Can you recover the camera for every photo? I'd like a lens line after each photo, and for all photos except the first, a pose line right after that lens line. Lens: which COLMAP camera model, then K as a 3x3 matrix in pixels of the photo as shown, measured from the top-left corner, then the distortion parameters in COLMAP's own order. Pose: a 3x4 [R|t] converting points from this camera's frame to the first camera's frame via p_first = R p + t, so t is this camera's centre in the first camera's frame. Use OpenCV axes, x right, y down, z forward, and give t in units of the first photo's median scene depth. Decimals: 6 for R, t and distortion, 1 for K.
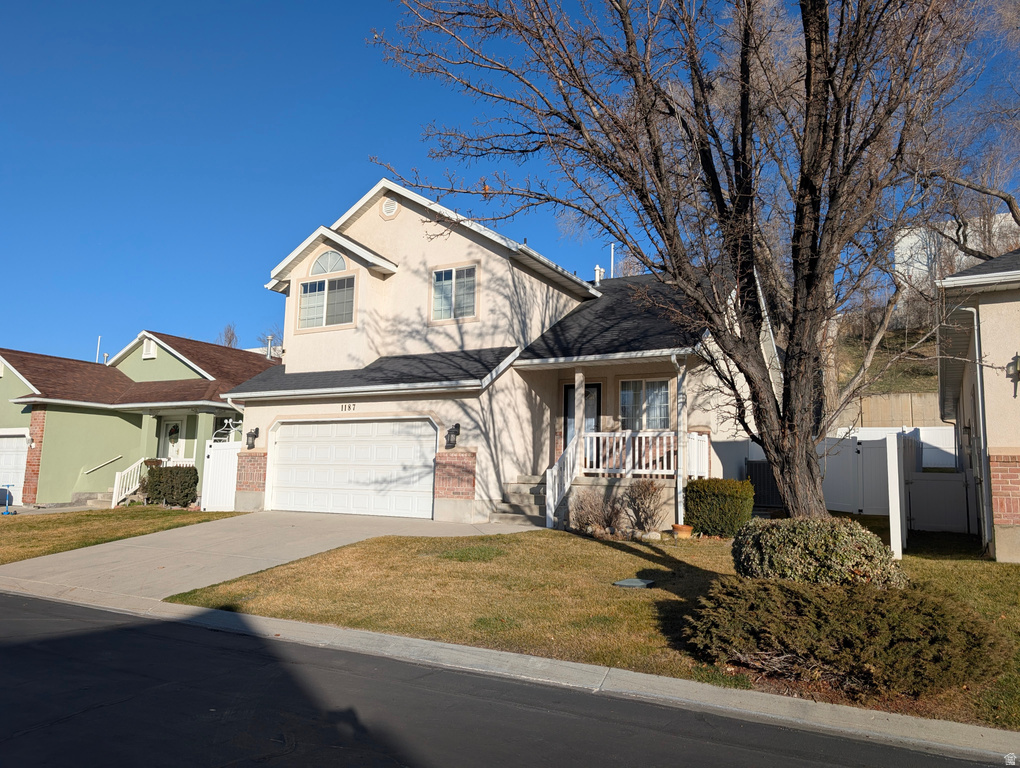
lens RADIAL K [[731.3, 0, 508.7], [0, 731.3, 383.6], [0, 0, 1]] dist [0.018796, -0.012041]
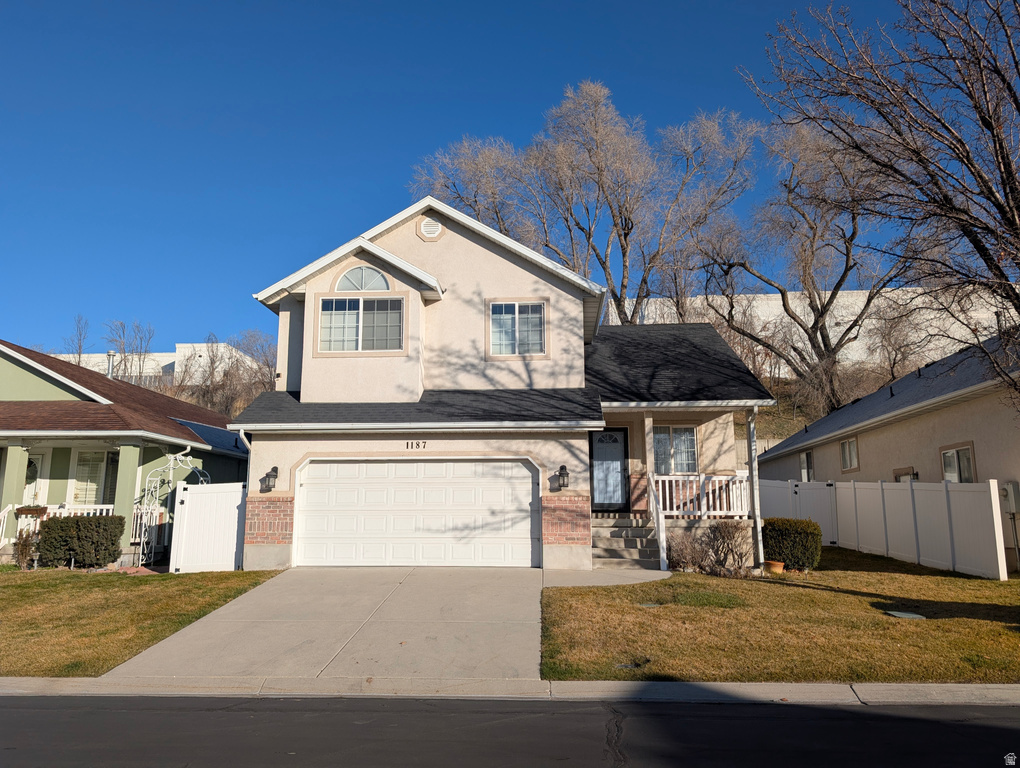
lens RADIAL K [[731.3, 0, 508.2], [0, 731.3, 386.9], [0, 0, 1]] dist [0.018796, -0.012041]
pose [[0.898302, 0.059546, 0.435326, -0.506166], [-0.038134, 0.997602, -0.057766, 0.008871], [-0.437721, 0.035291, 0.898418, 0.148249]]
